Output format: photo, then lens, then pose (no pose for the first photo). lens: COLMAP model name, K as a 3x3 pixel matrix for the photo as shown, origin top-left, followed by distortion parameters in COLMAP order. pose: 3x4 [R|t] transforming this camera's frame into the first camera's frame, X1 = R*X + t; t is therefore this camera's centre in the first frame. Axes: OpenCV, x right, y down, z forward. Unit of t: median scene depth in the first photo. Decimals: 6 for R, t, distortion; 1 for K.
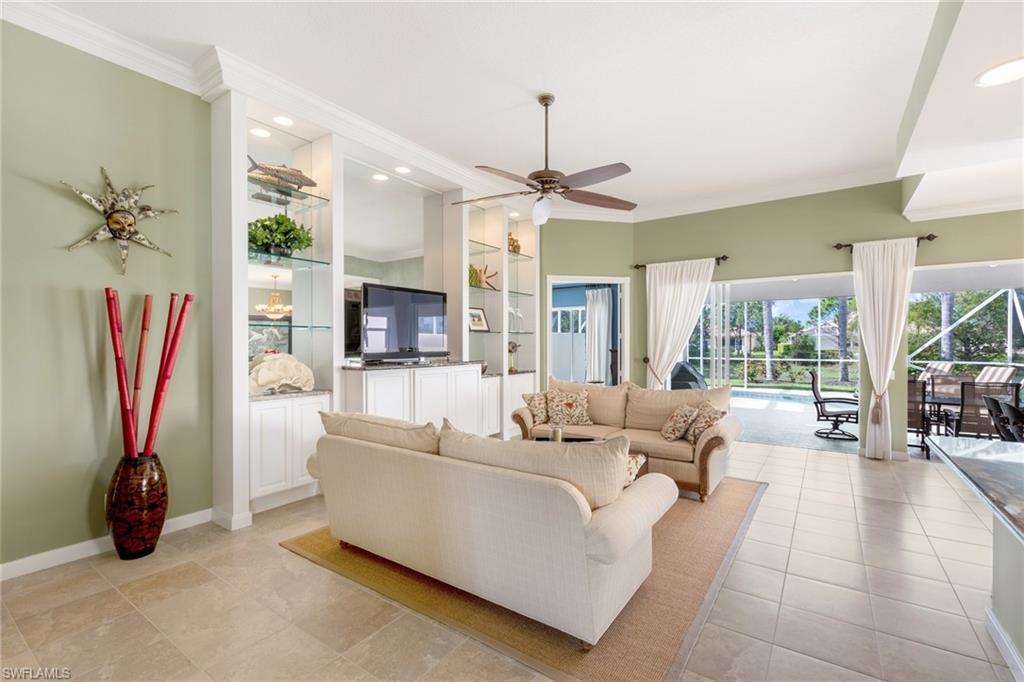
lens RADIAL K [[449.2, 0, 509.3], [0, 449.2, 343.9], [0, 0, 1]] dist [0.000002, -0.000305]
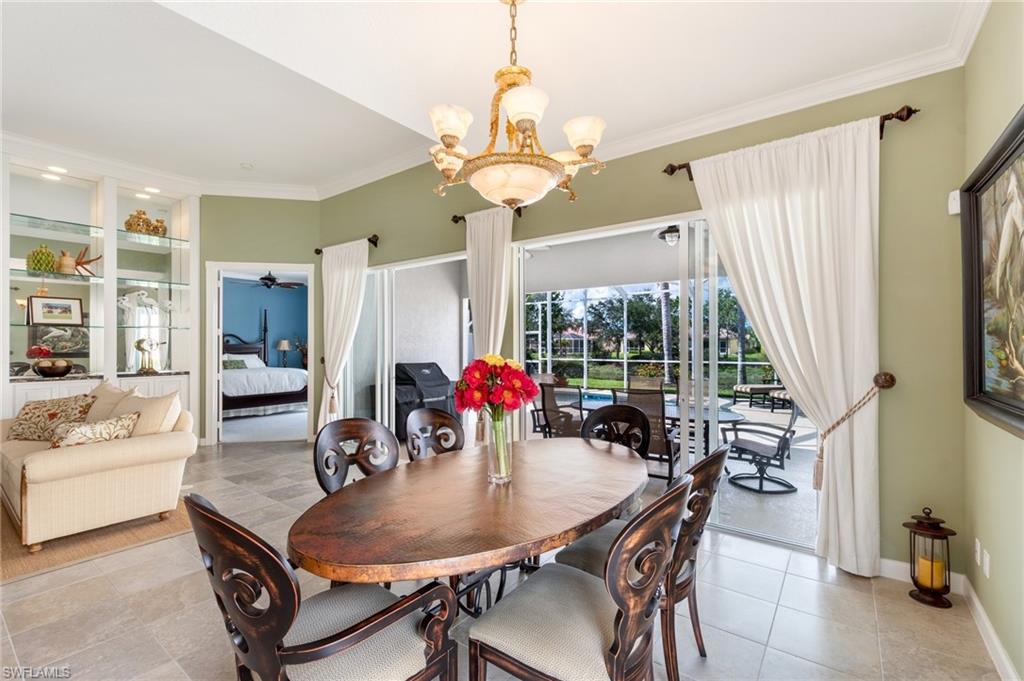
lens RADIAL K [[448.2, 0, 512.0], [0, 448.2, 340.5], [0, 0, 1]] dist [0.002954, 0.000186]
pose [[0.999657, 0.001433, -0.026132, 0.744807], [-0.001733, 0.999933, -0.011482, 0.008289], [0.026114, 0.011523, 0.999593, 0.168345]]
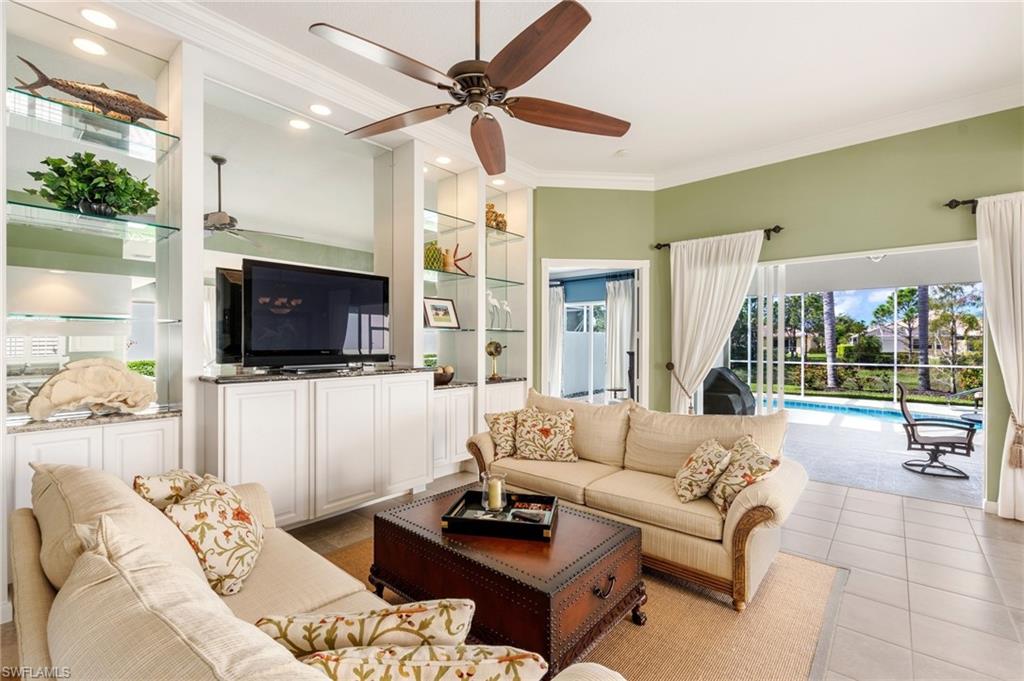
lens RADIAL K [[442.3, 0, 509.5], [0, 442.3, 343.0], [0, 0, 1]] dist [0.000196, -0.000710]
pose [[0.995286, 0.003938, -0.096907, 0.110885], [-0.004138, 0.999990, -0.001858, -0.001581], [0.096899, 0.002251, 0.995292, 0.230906]]
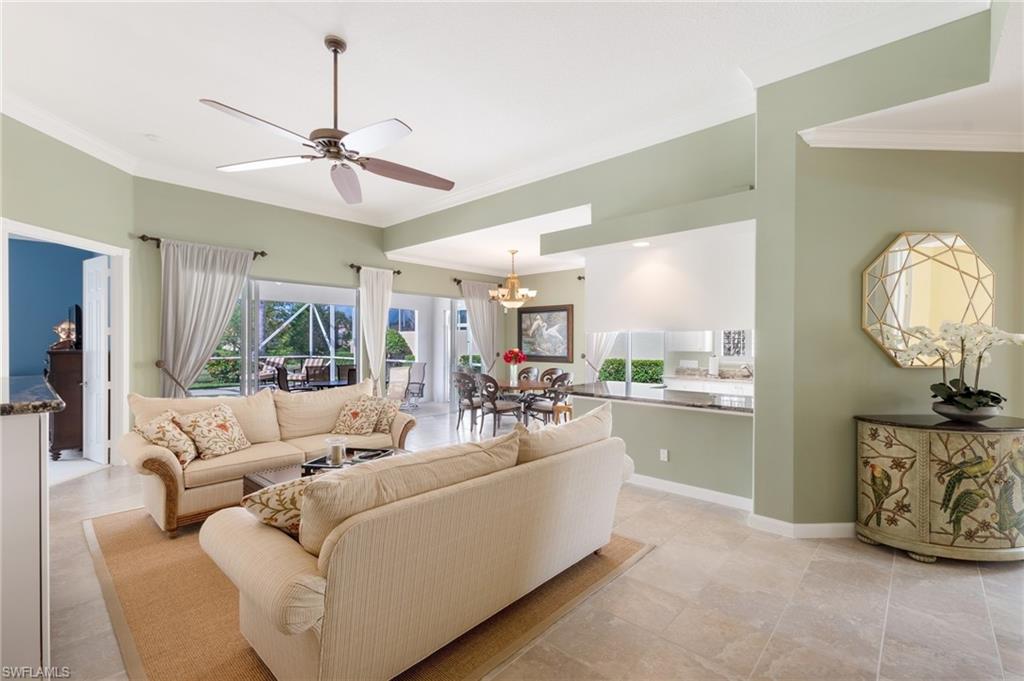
lens RADIAL K [[449.2, 0, 509.3], [0, 449.2, 343.4], [0, 0, 1]] dist [0.000002, -0.000305]
pose [[0.131809, -0.002392, 0.991272, -0.405283], [0.000460, 0.999997, 0.002352, -0.000799], [-0.991275, 0.000146, 0.131809, 0.338954]]
